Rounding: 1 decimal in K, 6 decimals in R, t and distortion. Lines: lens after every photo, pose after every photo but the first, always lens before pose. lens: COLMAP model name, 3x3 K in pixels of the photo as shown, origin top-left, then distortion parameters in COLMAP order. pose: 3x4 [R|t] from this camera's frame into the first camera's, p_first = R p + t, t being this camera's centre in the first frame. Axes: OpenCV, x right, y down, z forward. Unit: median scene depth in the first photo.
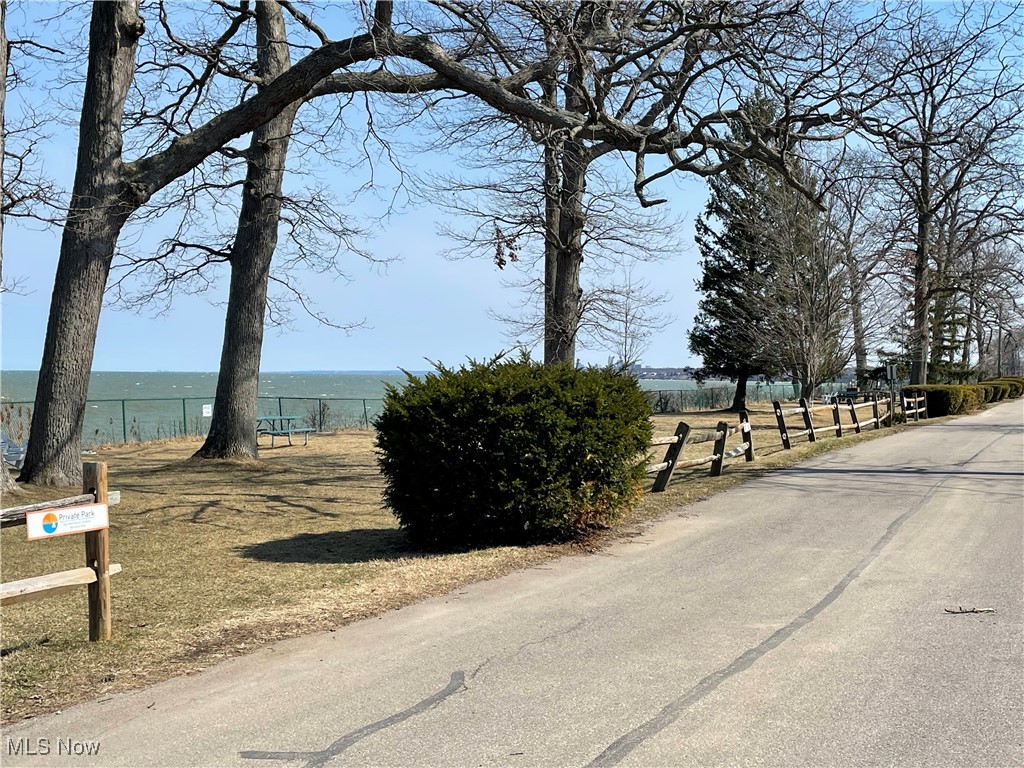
lens RADIAL K [[1307.4, 0, 513.5], [0, 1307.4, 388.9], [0, 0, 1]] dist [0.065611, 0.000000]
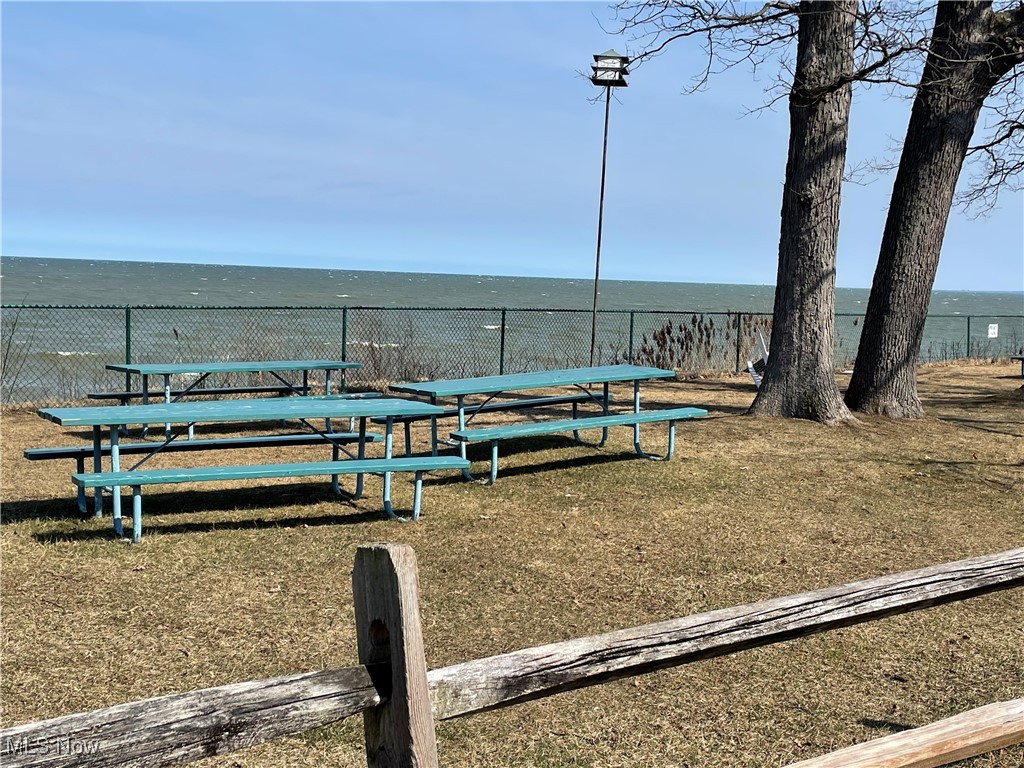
lens RADIAL K [[1307.4, 0, 511.1], [0, 1307.4, 384.2], [0, 0, 1]] dist [0.065611, 0.000000]
pose [[0.860919, 0.063658, -0.504744, -0.103892], [-0.033356, 0.997069, 0.068856, 0.003373], [0.507648, -0.042443, 0.860519, 0.129868]]
